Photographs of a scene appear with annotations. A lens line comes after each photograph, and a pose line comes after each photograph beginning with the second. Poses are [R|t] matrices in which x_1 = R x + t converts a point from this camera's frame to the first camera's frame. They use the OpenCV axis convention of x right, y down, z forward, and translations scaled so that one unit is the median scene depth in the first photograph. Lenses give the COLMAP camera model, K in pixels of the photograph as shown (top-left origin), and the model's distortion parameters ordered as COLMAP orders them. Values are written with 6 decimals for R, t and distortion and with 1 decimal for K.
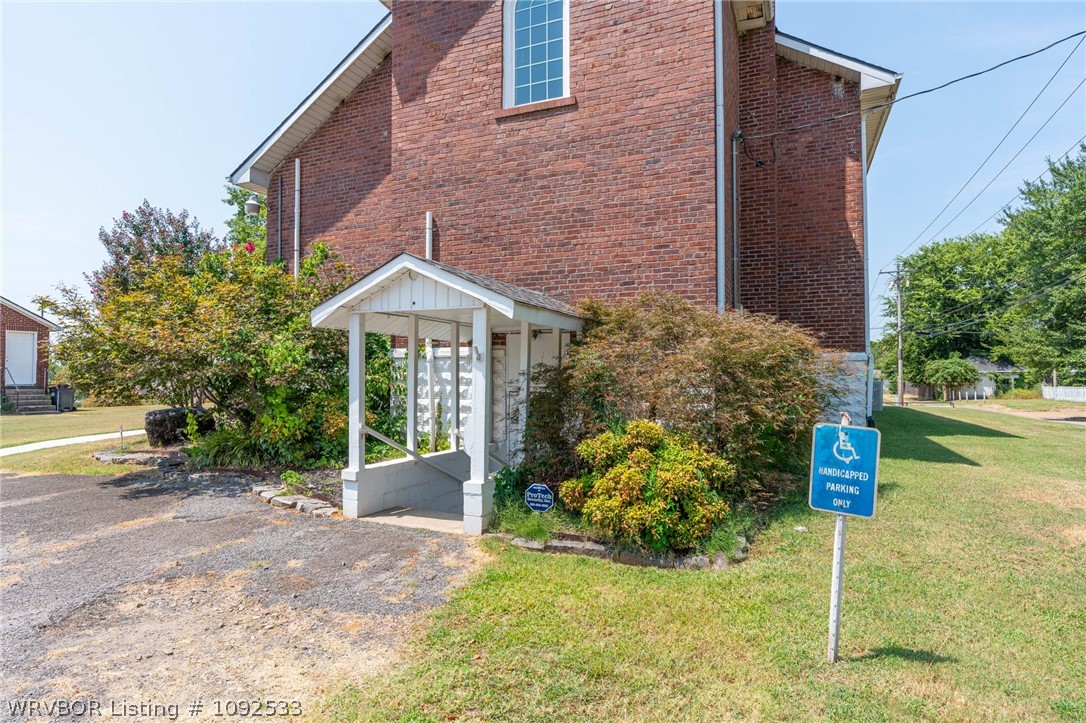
lens RADIAL K [[589.5, 0, 543.0], [0, 589.5, 361.5], [0, 0, 1]] dist [-0.001149, 0.000672]
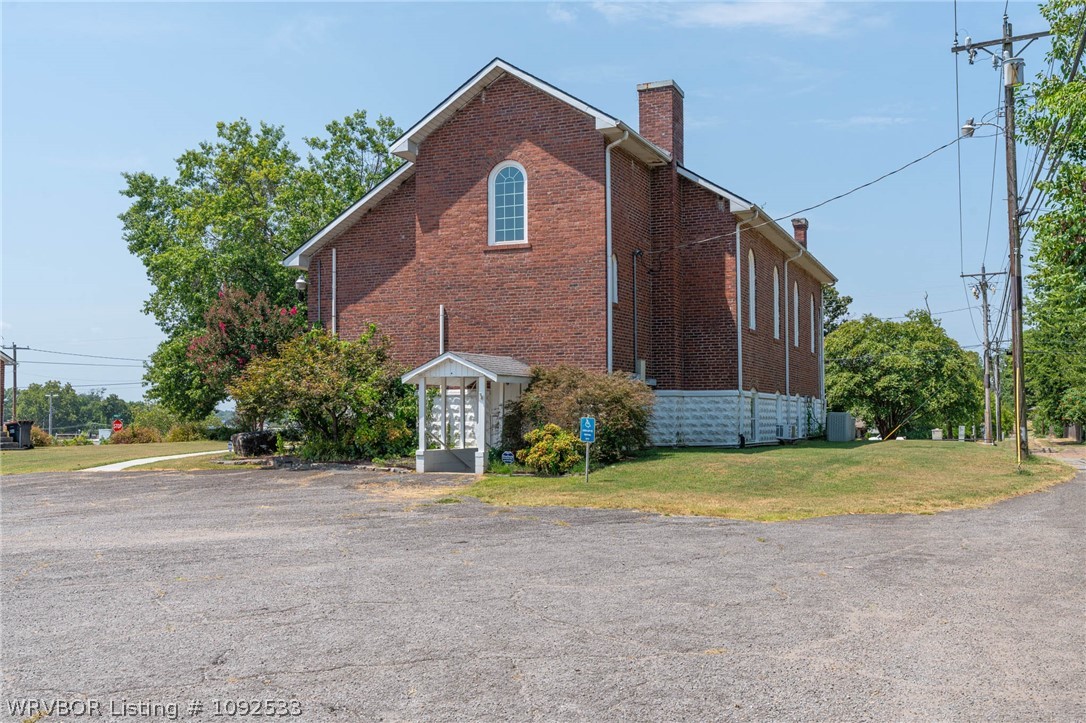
lens RADIAL K [[1071.1, 0, 543.0], [0, 1071.1, 361.5], [0, 0, 1]] dist [-0.001259, 0.003696]
pose [[0.999973, -0.004406, 0.005951, 0.068687], [0.004550, 0.999691, -0.024434, -0.029160], [-0.005842, 0.024460, 0.999684, -2.049010]]
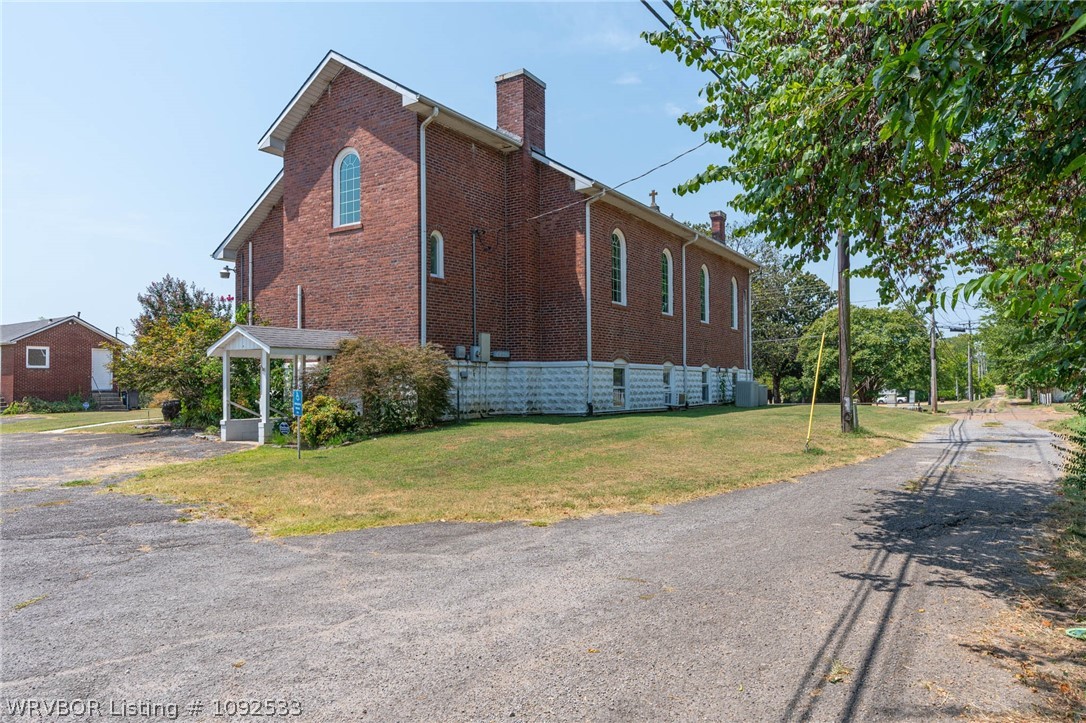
lens RADIAL K [[701.4, 0, 543.0], [0, 701.4, 361.5], [0, 0, 1]] dist [0.002312, -0.000347]
pose [[0.985174, -0.013208, -0.171048, 0.942084], [0.012587, 0.999910, -0.004713, -0.008192], [0.171095, 0.002490, 0.985251, -1.004292]]
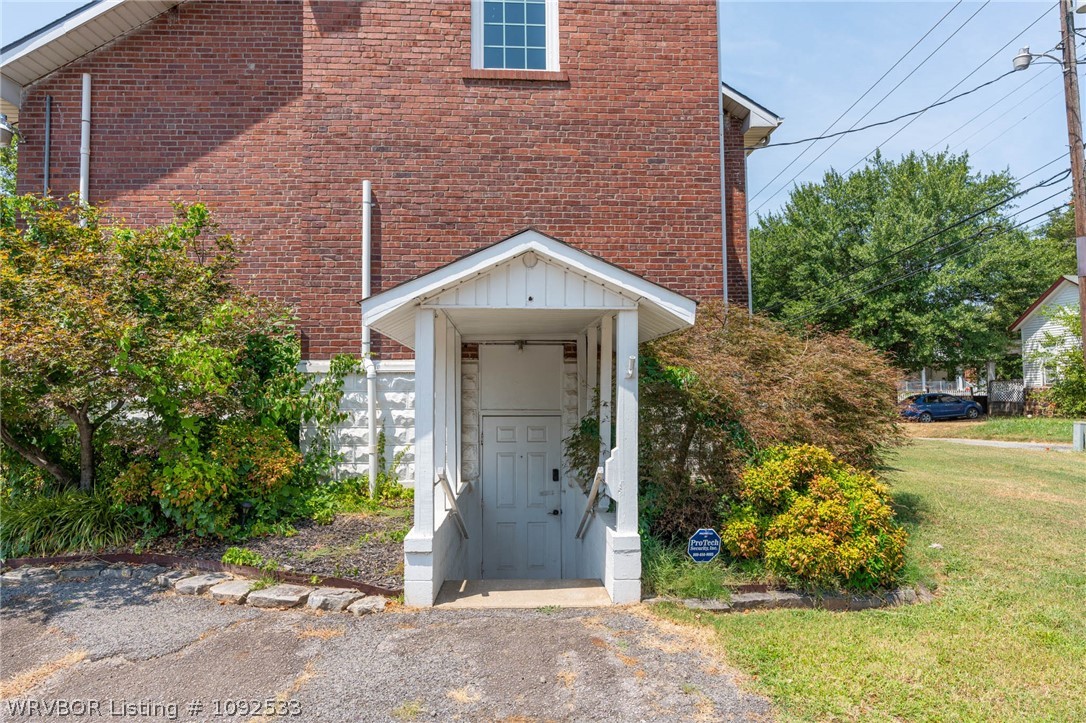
lens RADIAL K [[624.0, 0, 543.0], [0, 624.0, 361.5], [0, 0, 1]] dist [0.001668, 0.001665]
pose [[0.894428, 0.014328, 0.446983, -0.372141], [-0.001620, 0.999584, -0.028801, 0.001308], [-0.447210, 0.025036, 0.894079, 0.200954]]
